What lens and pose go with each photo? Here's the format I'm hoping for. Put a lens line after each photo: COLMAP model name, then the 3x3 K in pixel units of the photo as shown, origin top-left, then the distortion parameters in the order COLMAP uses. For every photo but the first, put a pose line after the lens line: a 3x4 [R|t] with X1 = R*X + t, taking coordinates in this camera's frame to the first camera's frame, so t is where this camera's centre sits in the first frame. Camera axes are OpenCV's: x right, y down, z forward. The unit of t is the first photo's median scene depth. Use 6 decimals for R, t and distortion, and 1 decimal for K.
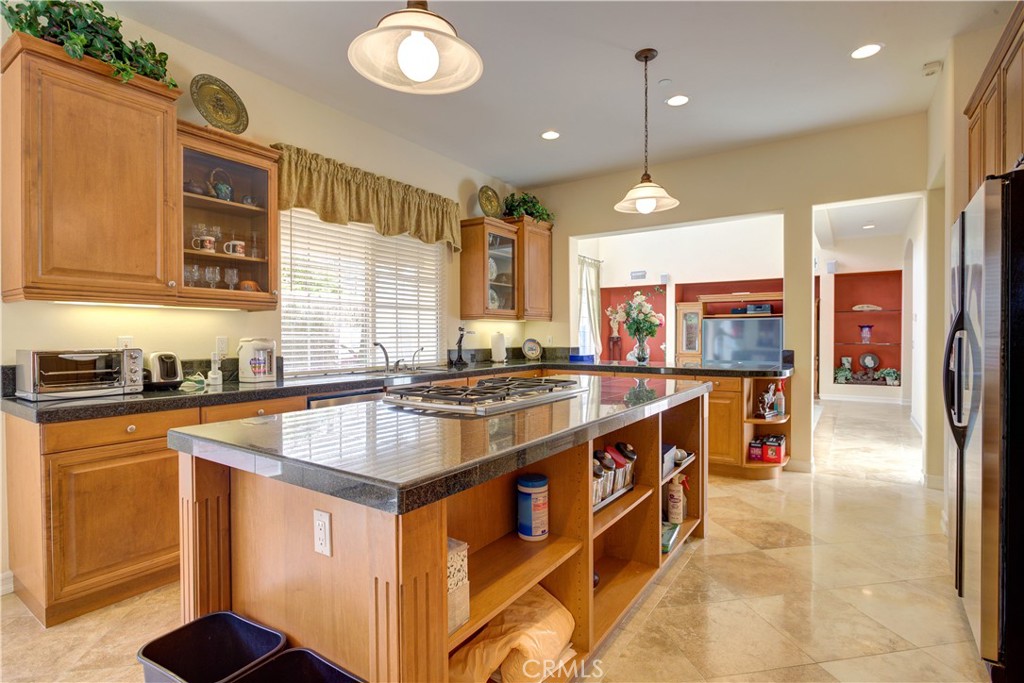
lens RADIAL K [[501.0, 0, 512.0], [0, 501.0, 341.5], [0, 0, 1]] dist [-0.002131, 0.000406]
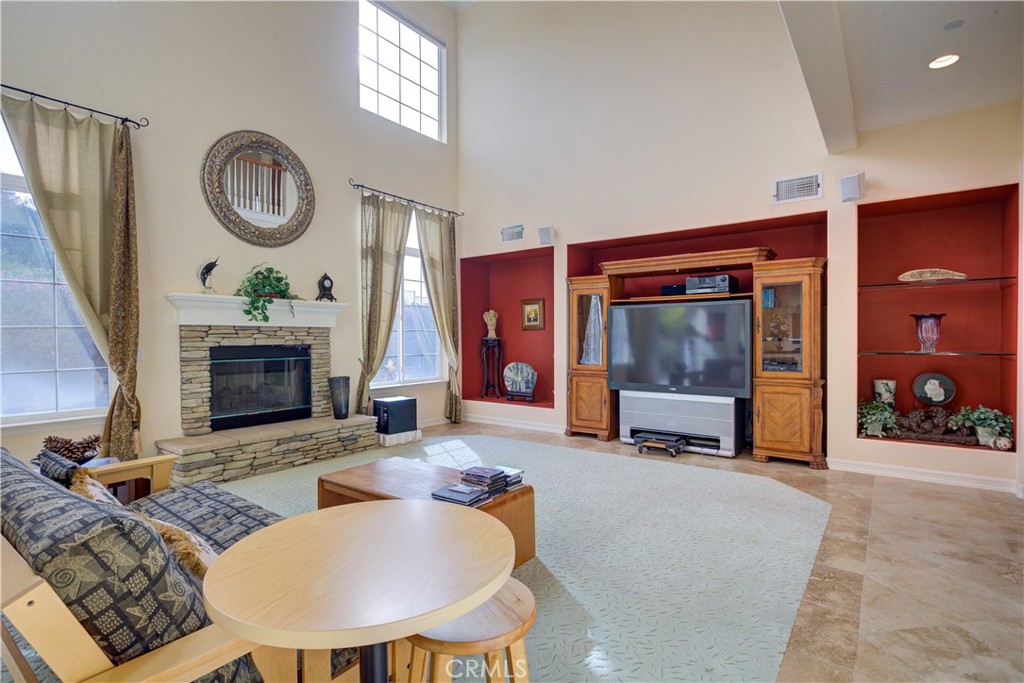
lens RADIAL K [[501.0, 0, 512.0], [0, 501.0, 341.5], [0, 0, 1]] dist [-0.002131, 0.000406]
pose [[0.998990, -0.002801, -0.044836, 0.334538], [0.002630, 0.999989, -0.003874, -0.005534], [0.044846, 0.003752, 0.998987, 0.507689]]
